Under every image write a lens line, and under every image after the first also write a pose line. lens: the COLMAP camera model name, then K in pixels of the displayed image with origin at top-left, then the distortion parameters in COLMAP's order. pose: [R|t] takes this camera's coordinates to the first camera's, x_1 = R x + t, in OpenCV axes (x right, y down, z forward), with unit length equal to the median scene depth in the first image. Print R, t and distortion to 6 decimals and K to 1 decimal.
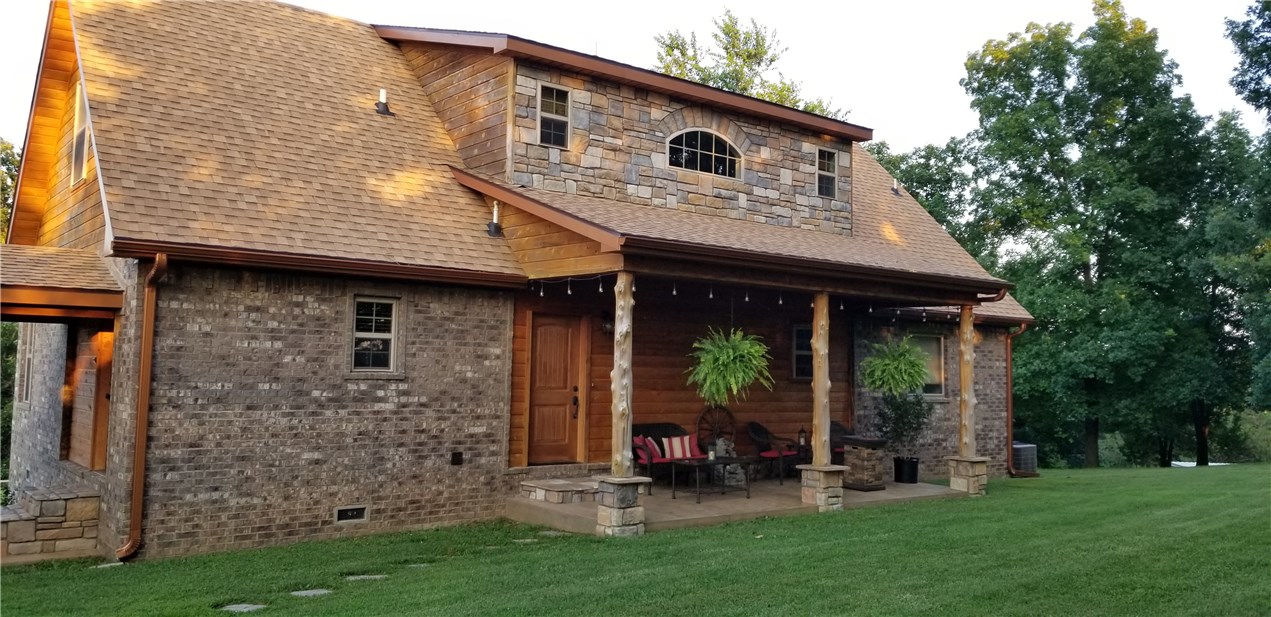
lens RADIAL K [[1011.4, 0, 635.5], [0, 1011.4, 308.5], [0, 0, 1]] dist [0.108310, -0.234065]
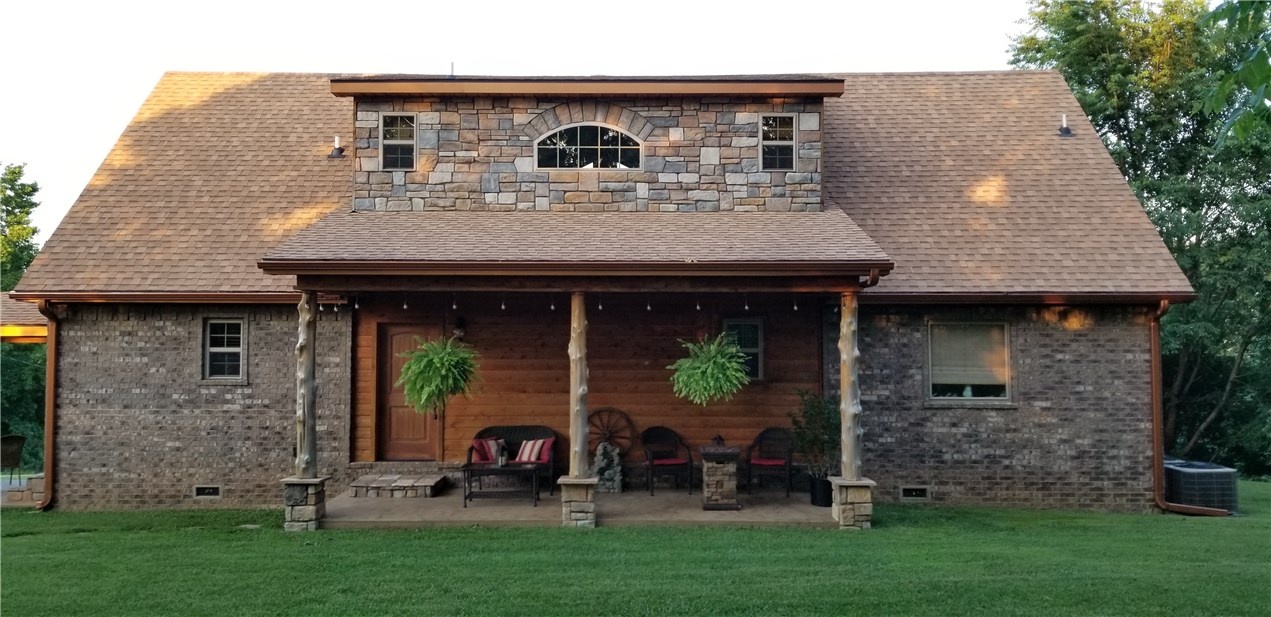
lens RADIAL K [[1011.4, 0, 635.5], [0, 1011.4, 308.5], [0, 0, 1]] dist [0.108310, -0.234065]
pose [[0.770639, -0.035449, -0.636286, 0.853692], [0.052677, 0.998578, 0.008166, -0.006874], [0.635092, -0.039811, 0.771410, 0.331748]]
